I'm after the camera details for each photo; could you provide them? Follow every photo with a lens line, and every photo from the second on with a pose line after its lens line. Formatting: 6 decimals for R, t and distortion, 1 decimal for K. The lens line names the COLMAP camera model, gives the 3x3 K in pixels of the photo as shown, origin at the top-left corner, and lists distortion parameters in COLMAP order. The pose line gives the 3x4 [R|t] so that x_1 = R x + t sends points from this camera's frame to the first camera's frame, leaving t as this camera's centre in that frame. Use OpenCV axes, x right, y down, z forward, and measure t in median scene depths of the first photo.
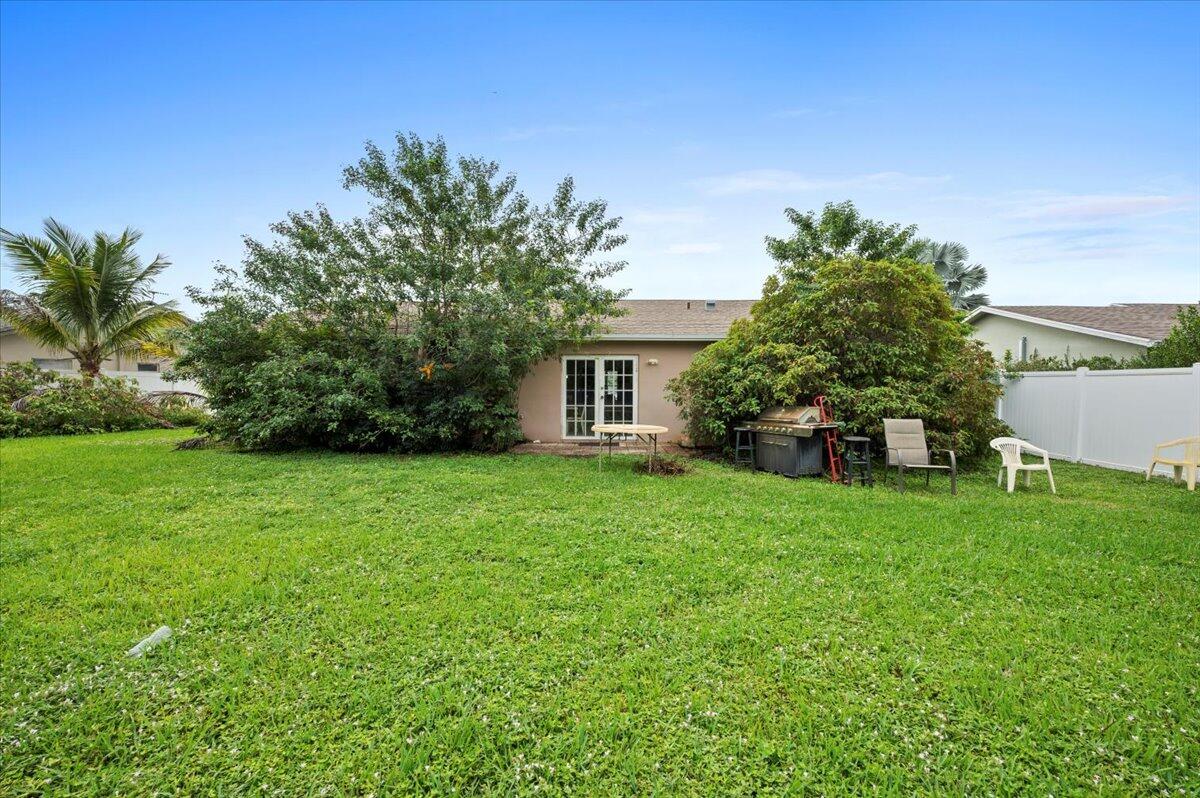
lens RADIAL K [[477.9, 0, 600.0], [0, 477.9, 399.0], [0, 0, 1]] dist [0.003300, 0.000097]
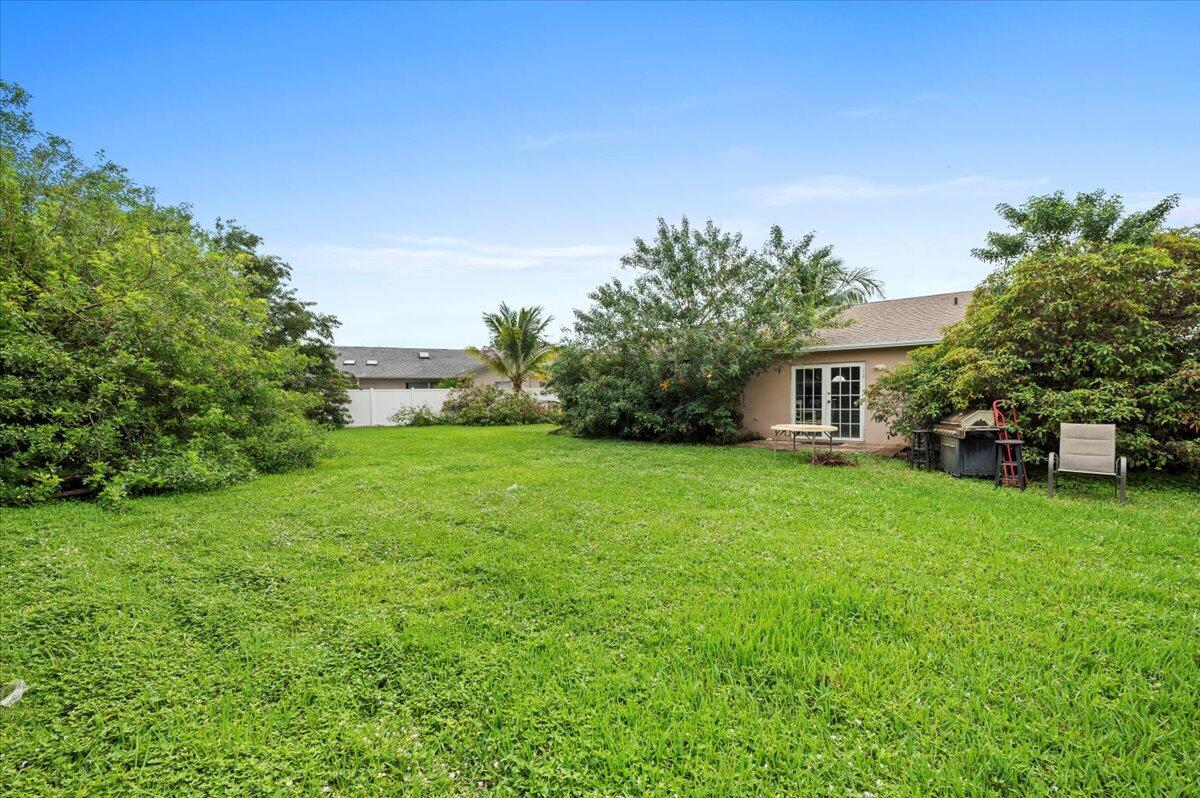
lens RADIAL K [[486.6, 0, 596.7], [0, 486.6, 395.8], [0, 0, 1]] dist [0.000676, -0.000098]
pose [[0.782656, -0.016419, -0.622238, 0.336220], [0.008438, 0.999840, -0.015768, -0.004400], [0.622397, 0.007091, 0.782669, -0.252422]]
